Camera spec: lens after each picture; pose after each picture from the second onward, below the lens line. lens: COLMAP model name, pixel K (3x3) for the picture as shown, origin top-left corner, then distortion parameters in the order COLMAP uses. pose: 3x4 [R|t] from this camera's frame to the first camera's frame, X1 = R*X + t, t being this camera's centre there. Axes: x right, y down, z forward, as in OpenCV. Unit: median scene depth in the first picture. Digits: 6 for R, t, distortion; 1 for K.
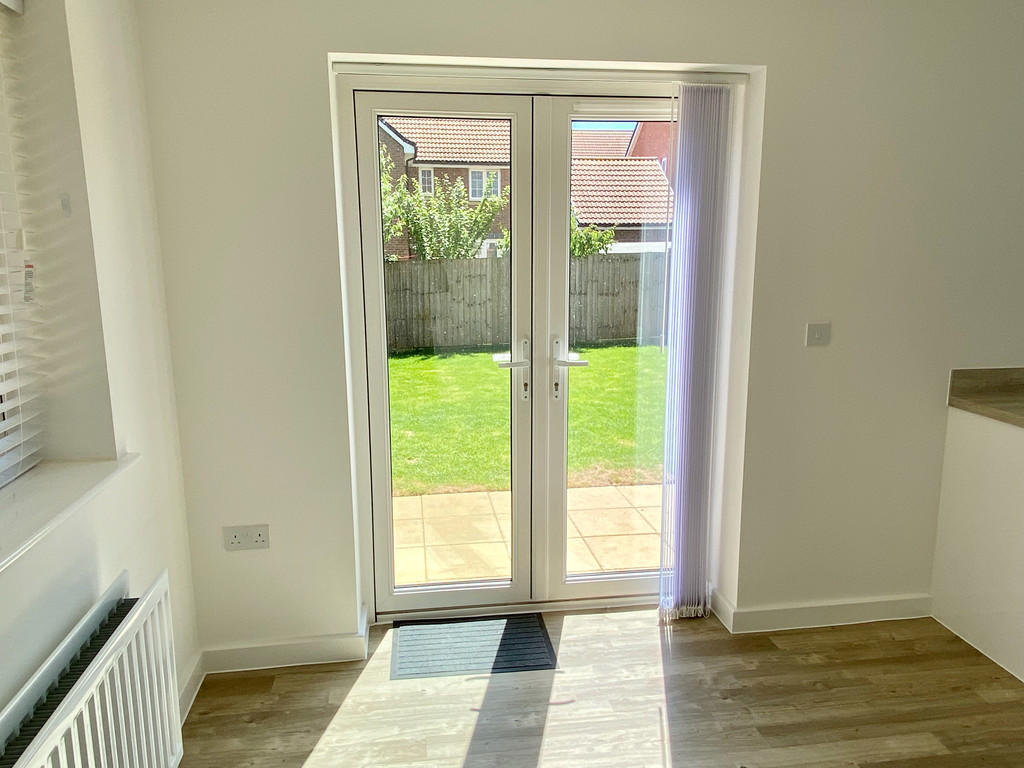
lens RADIAL K [[759.1, 0, 512.5], [0, 759.1, 379.8], [0, 0, 1]] dist [0.071167, -0.060814]
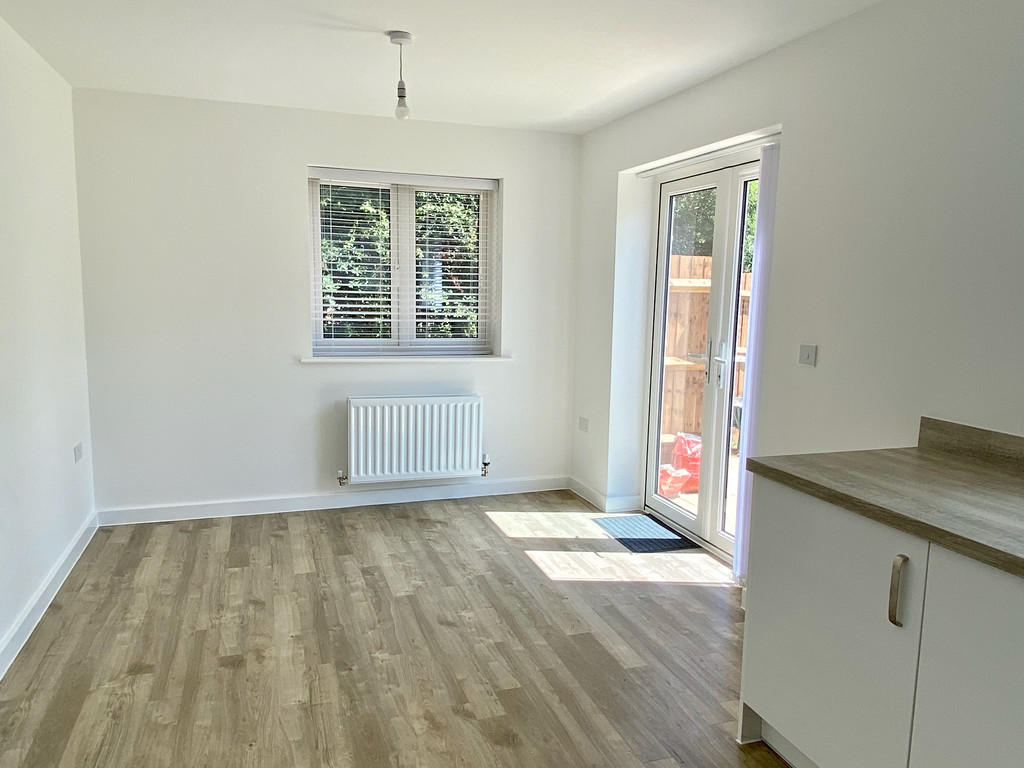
lens RADIAL K [[759.1, 0, 512.6], [0, 759.1, 385.1], [0, 0, 1]] dist [0.071167, -0.060814]
pose [[0.174668, 0.136603, -0.975106, 1.438441], [-0.203007, 0.974048, 0.100091, -0.043744], [0.963473, 0.180471, 0.197866, 0.422178]]
